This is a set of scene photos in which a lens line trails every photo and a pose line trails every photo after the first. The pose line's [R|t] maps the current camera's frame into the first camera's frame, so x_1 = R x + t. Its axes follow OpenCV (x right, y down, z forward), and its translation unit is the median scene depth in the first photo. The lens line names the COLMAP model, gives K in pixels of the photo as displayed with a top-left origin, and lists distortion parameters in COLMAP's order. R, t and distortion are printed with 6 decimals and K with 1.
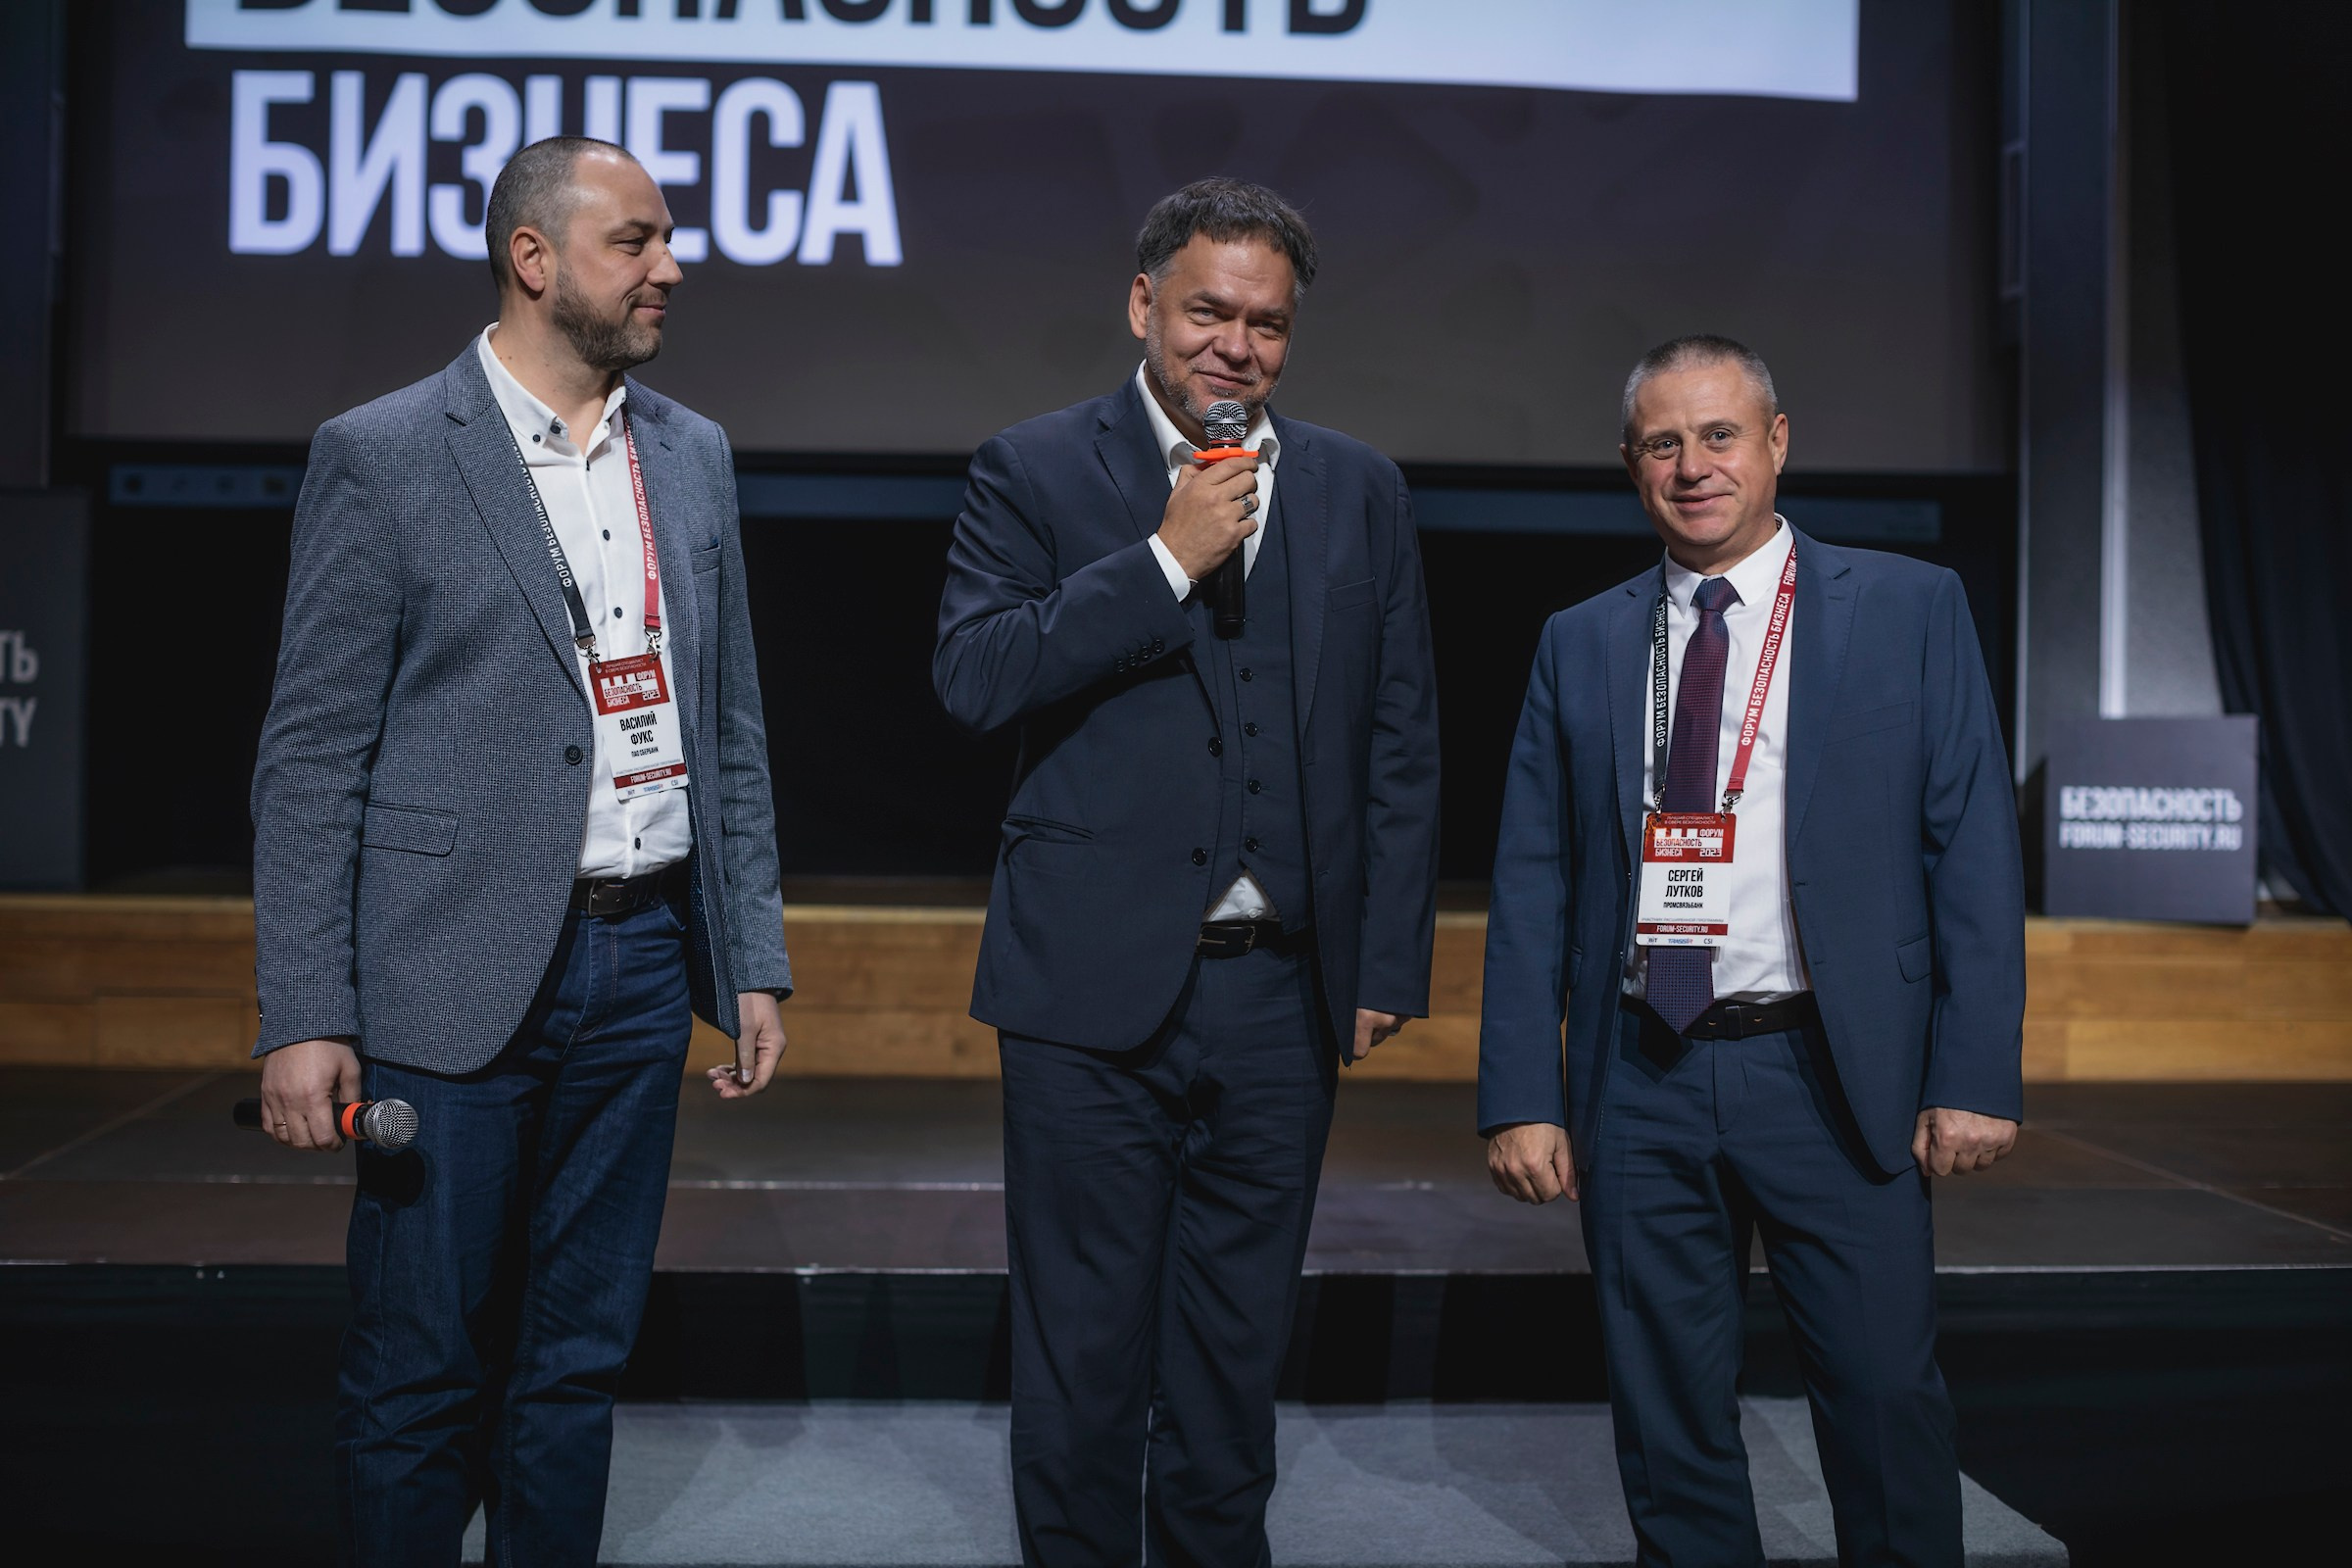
lens RADIAL K [[3395.5, 0, 1256.6], [0, 3395.5, 748.3], [0, 0, 1]] dist [0.005385, 0.000000]
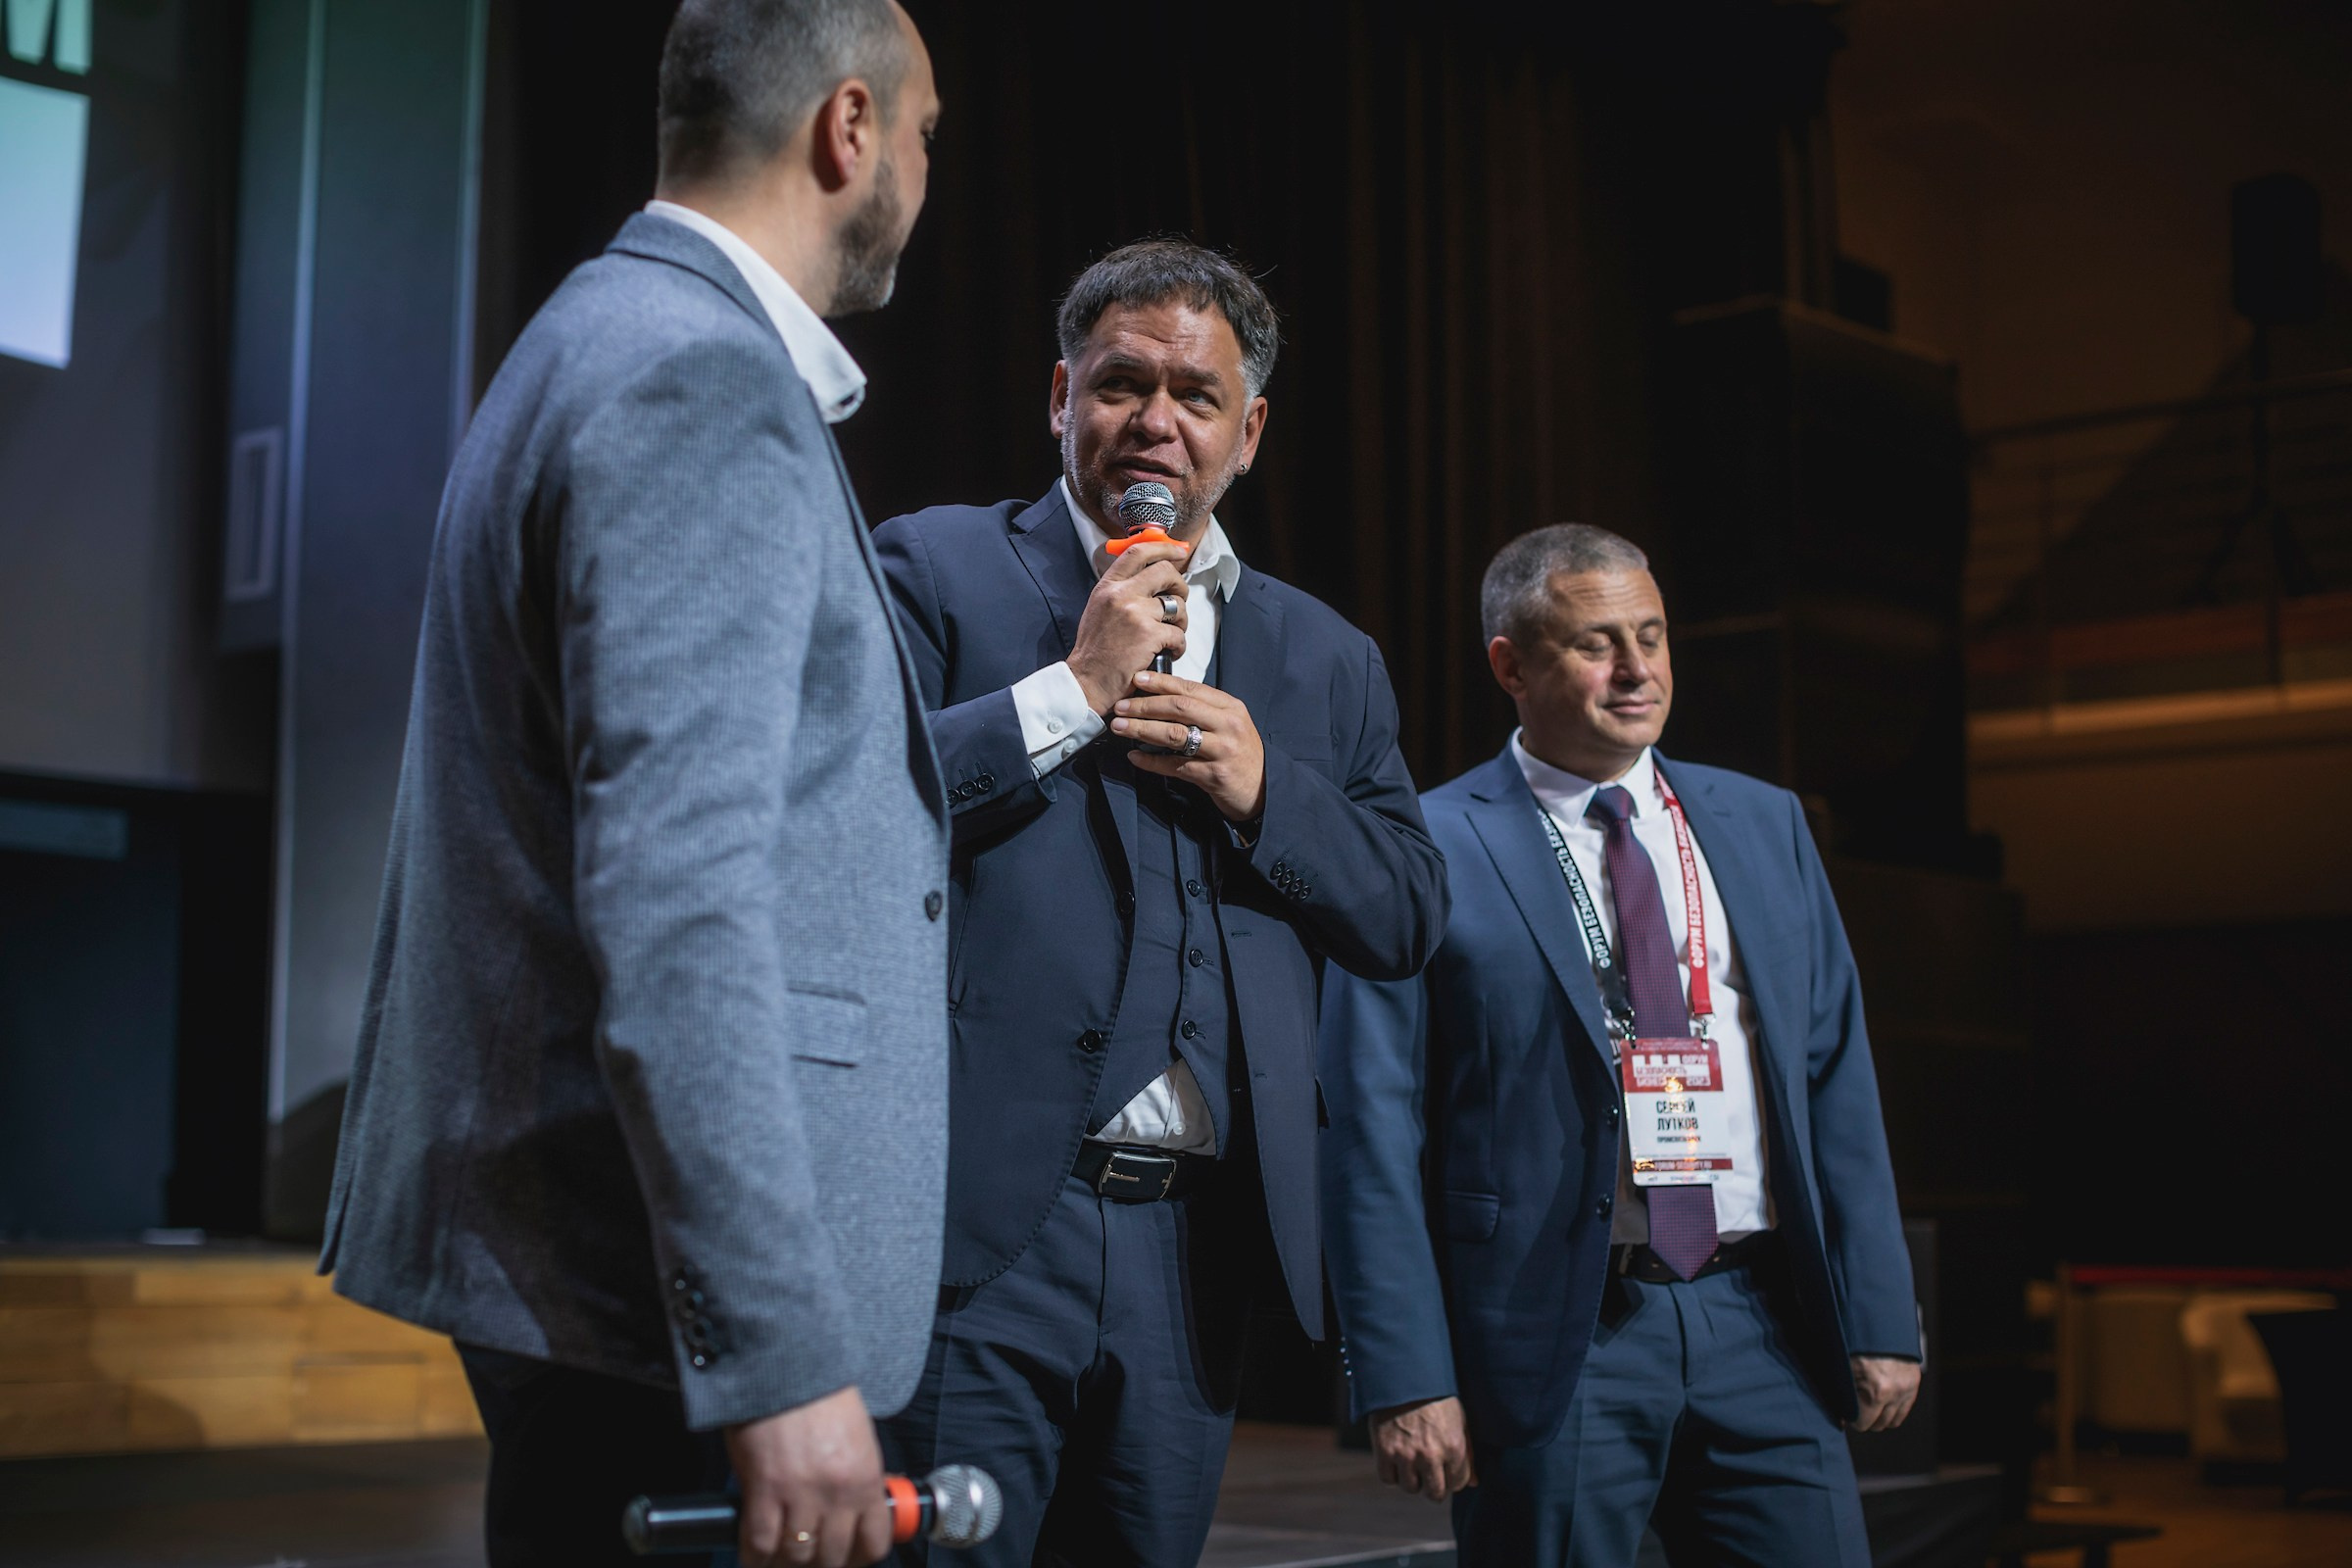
lens RADIAL K [[3337.7, 0, 1122.5], [0, 3337.7, 852.9], [0, 0, 1]] dist [0.011309, 0.000000]
pose [[0.558391, 0.066808, 0.826883, -0.709012], [-0.006992, 0.997096, -0.075838, 0.038582], [-0.829548, 0.036566, 0.557236, 0.617891]]
